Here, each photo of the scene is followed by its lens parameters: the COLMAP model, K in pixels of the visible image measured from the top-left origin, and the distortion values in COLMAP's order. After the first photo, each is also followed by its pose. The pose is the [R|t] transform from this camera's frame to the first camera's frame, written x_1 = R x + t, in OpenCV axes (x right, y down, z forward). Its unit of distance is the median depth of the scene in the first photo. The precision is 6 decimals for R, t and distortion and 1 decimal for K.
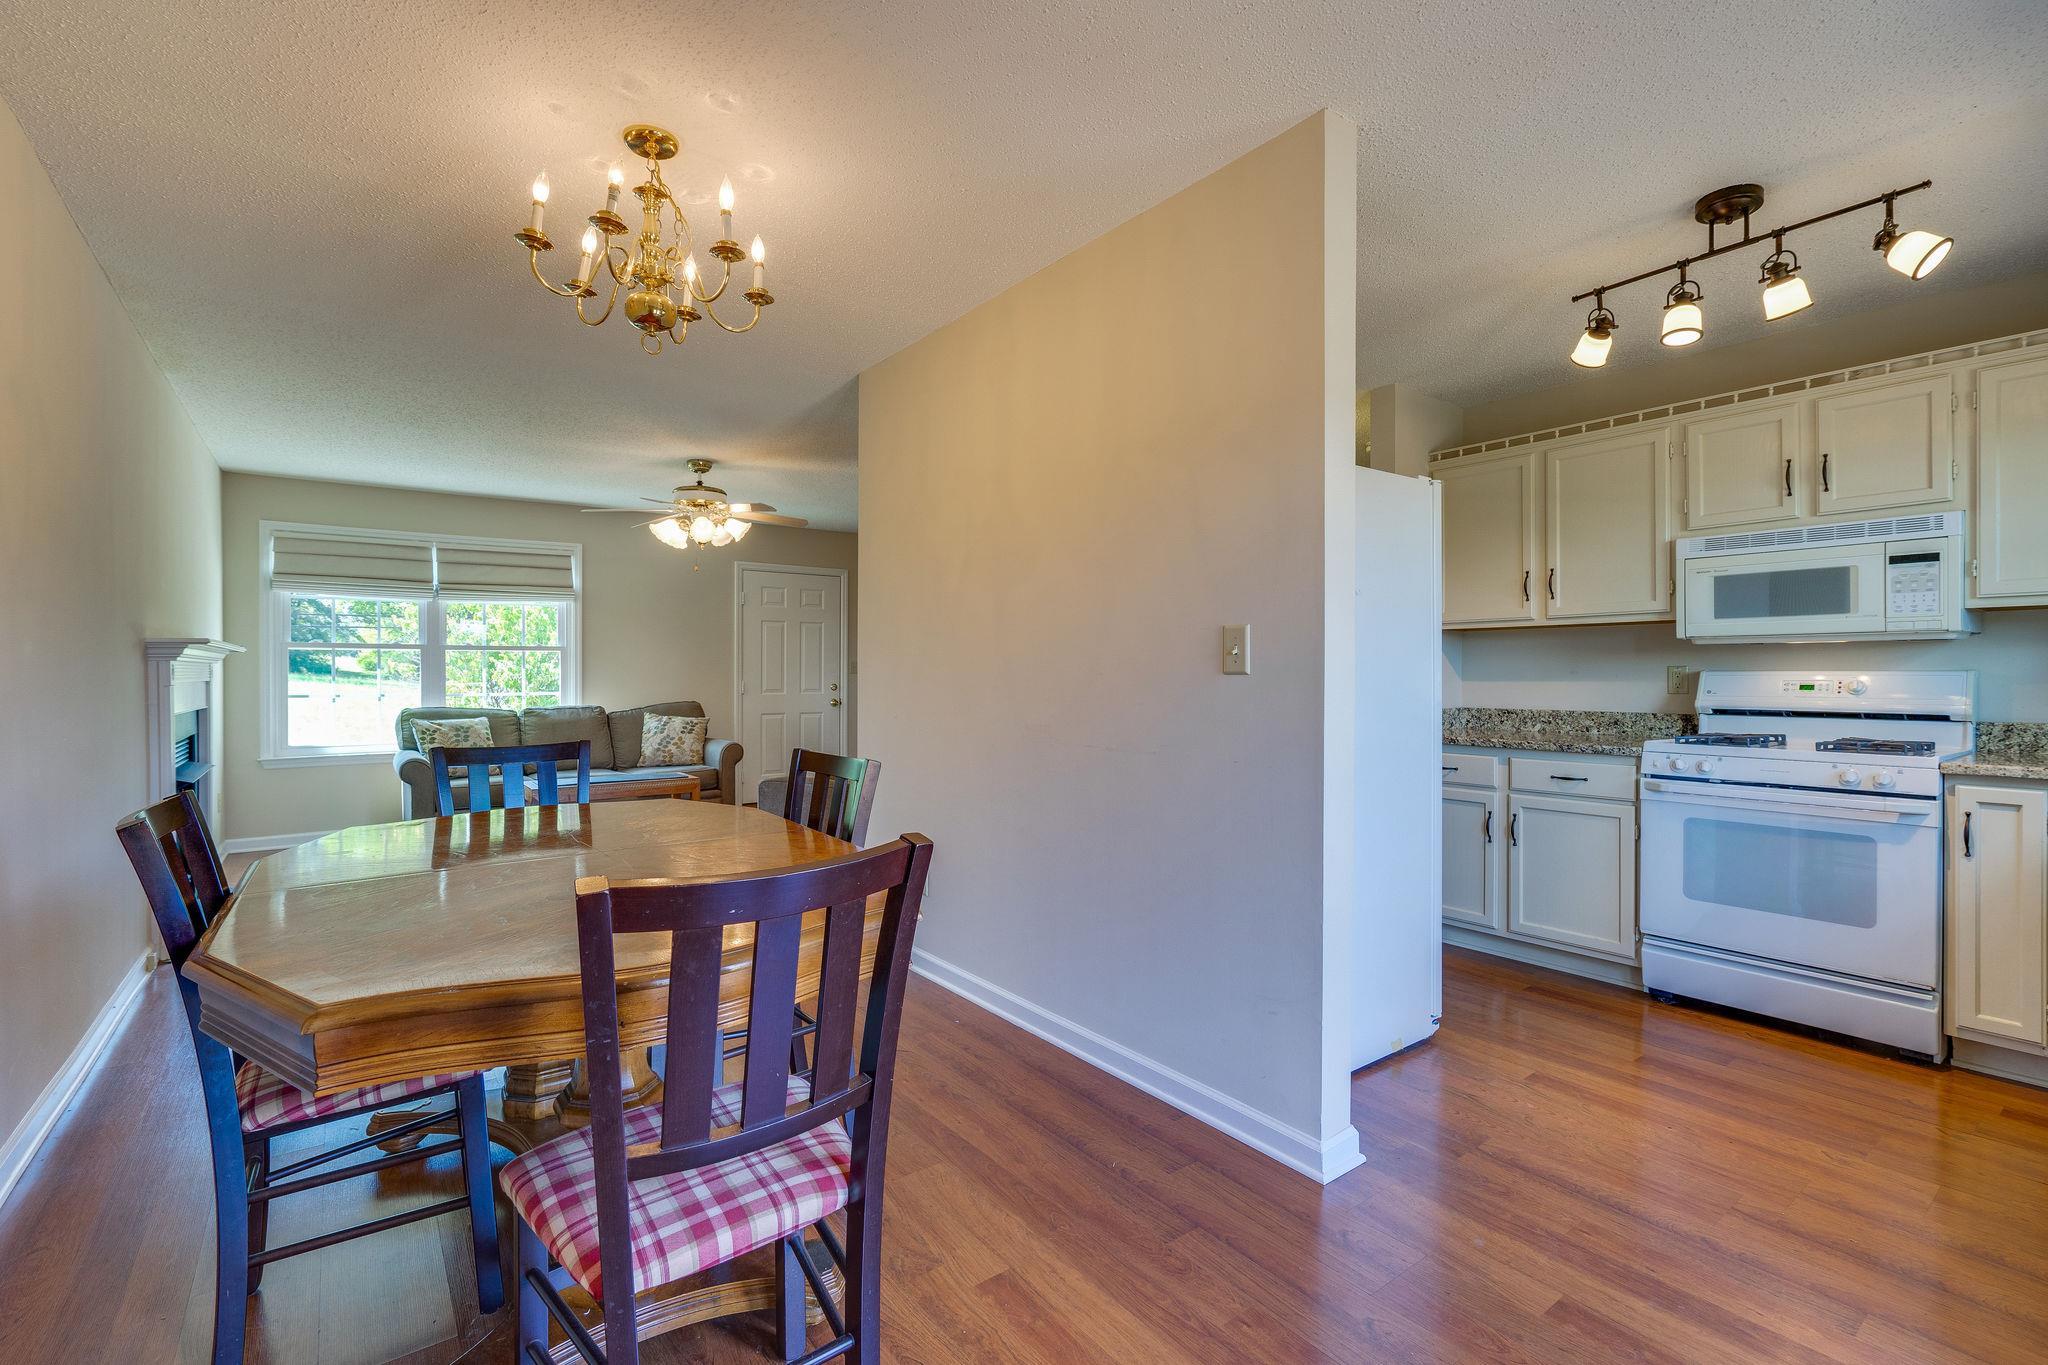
lens RADIAL K [[926.5, 0, 1027.2], [0, 926.5, 676.9], [0, 0, 1]] dist [0.000479, 0.001596]
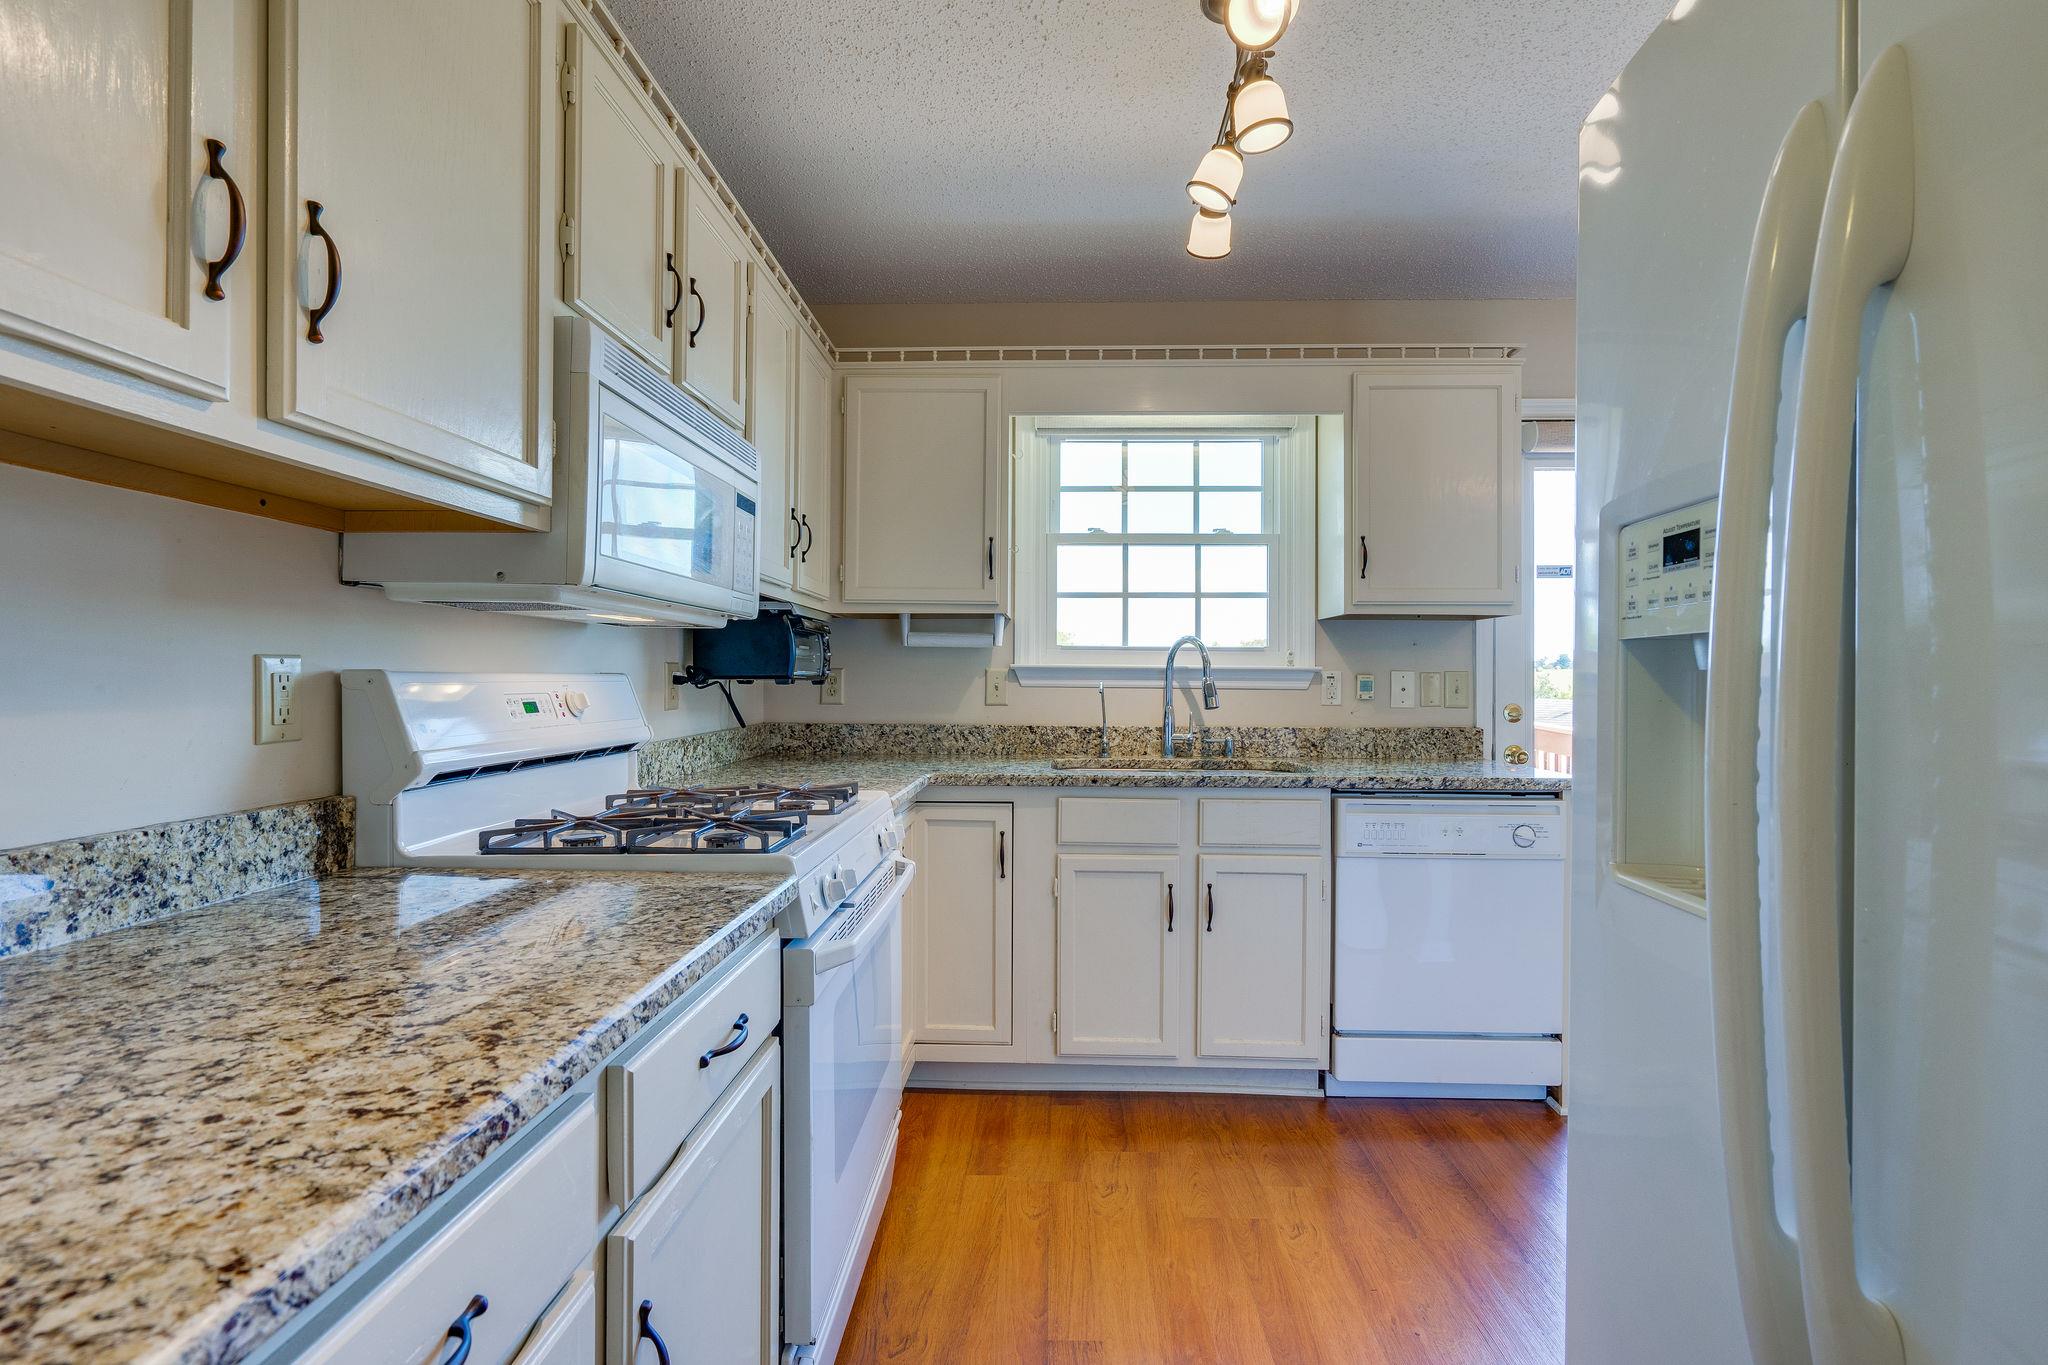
lens RADIAL K [[926.5, 0, 1023.4], [0, 926.5, 676.3], [0, 0, 1]] dist [0.000479, 0.001596]
pose [[-0.771788, -0.001752, 0.635877, 0.352101], [-0.003117, 0.999995, -0.001028, -0.004978], [-0.635872, -0.002775, -0.771790, 1.246963]]
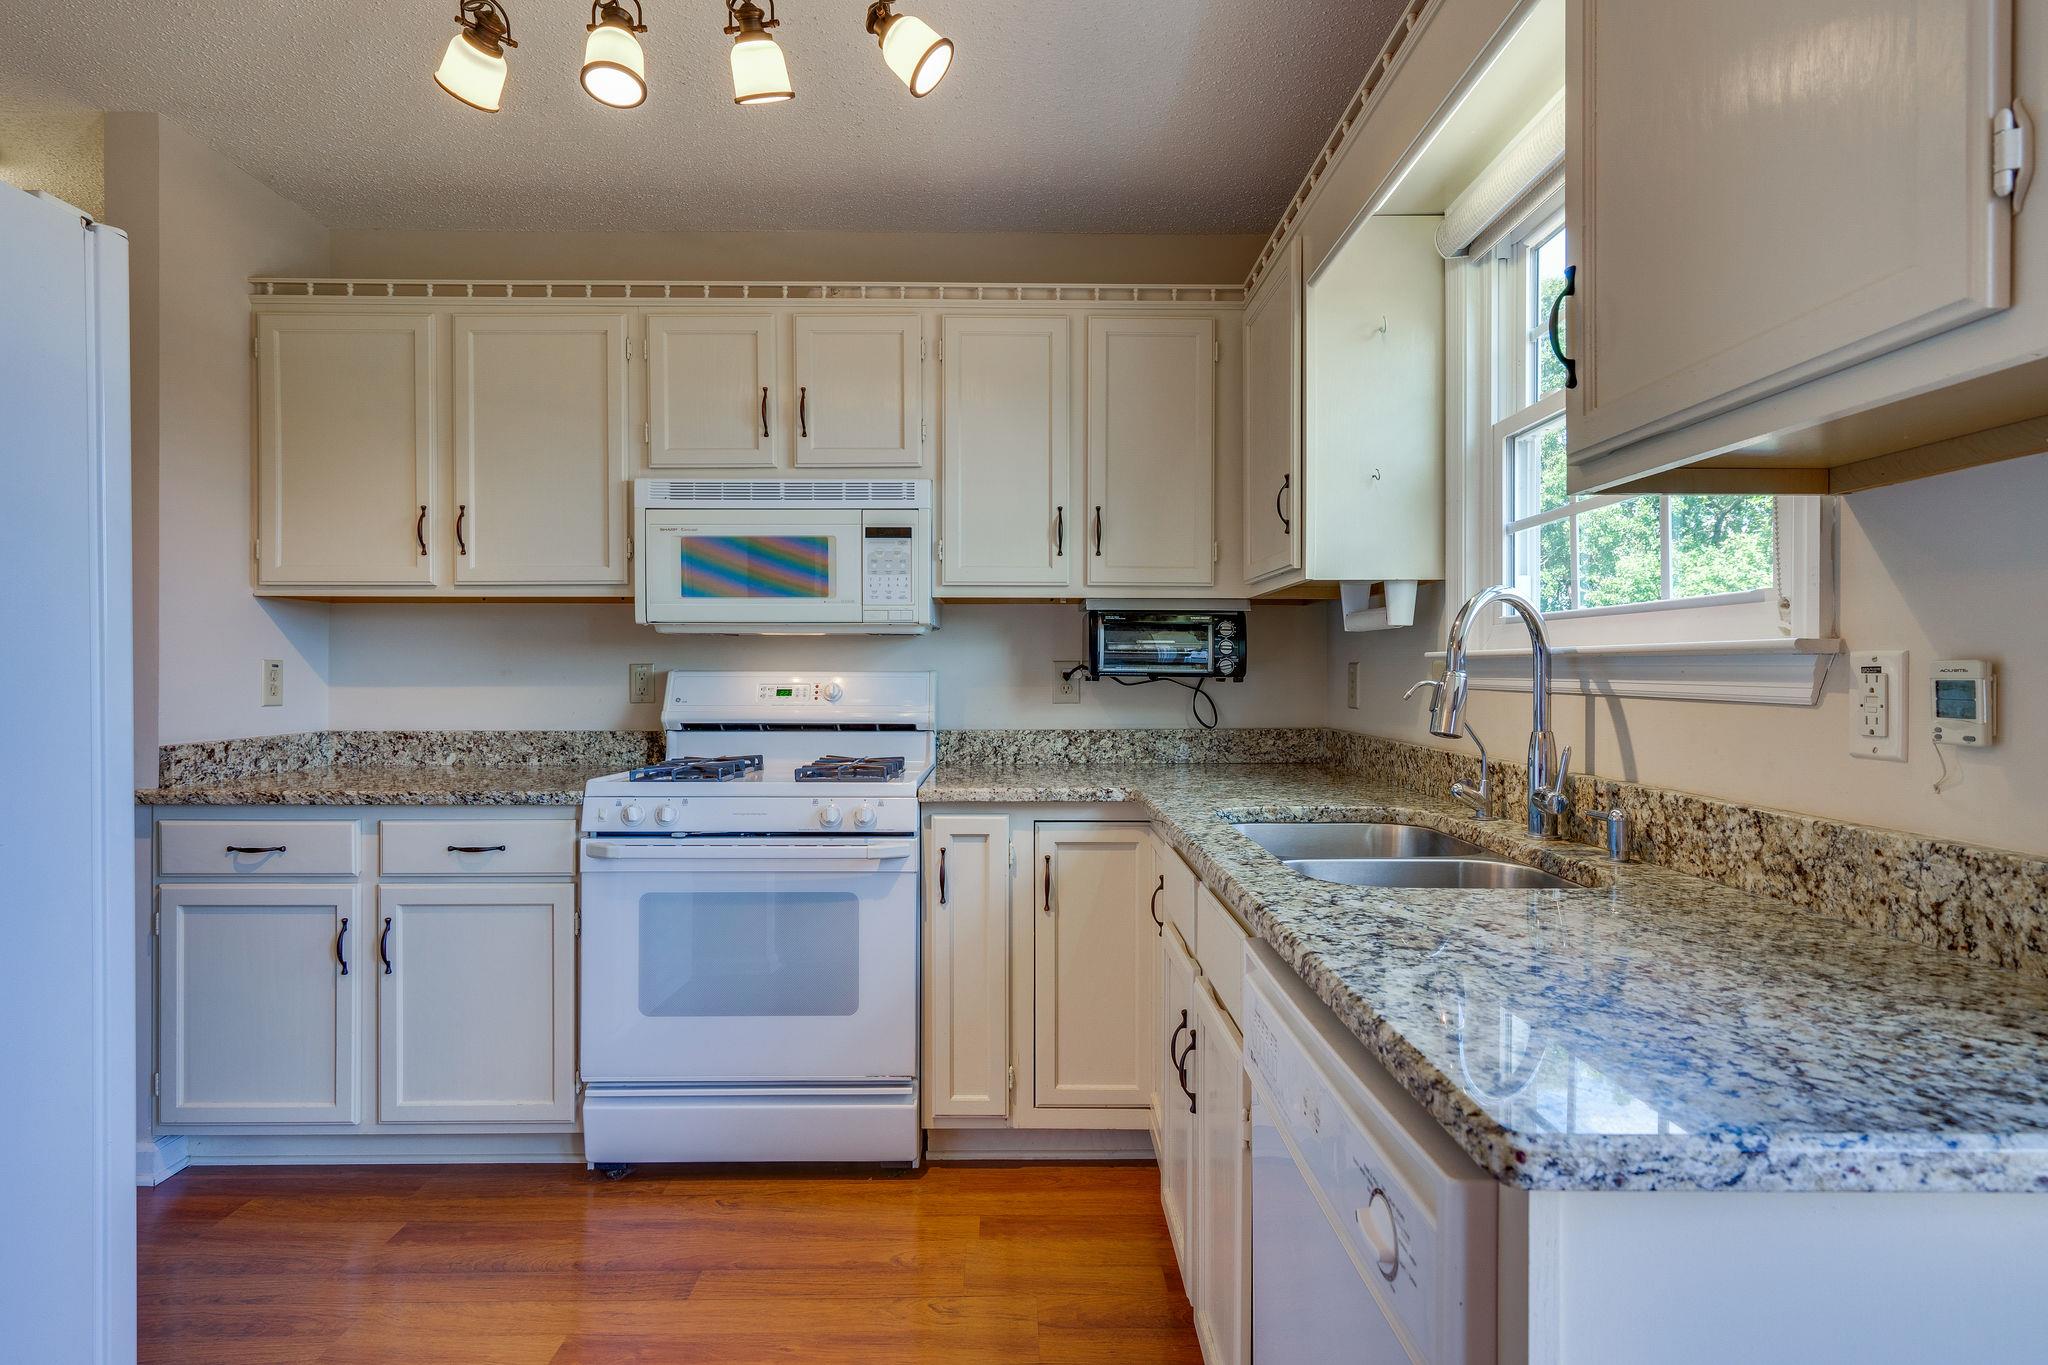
lens RADIAL K [[1001.8, 0, 1028.0], [0, 1001.8, 679.9], [0, 0, 1]] dist [-0.013257, 0.000900]
pose [[0.588601, -0.004973, 0.808408, 0.294349], [0.000810, 0.999984, 0.005561, -0.003909], [-0.808423, -0.002619, 0.588596, 0.355221]]
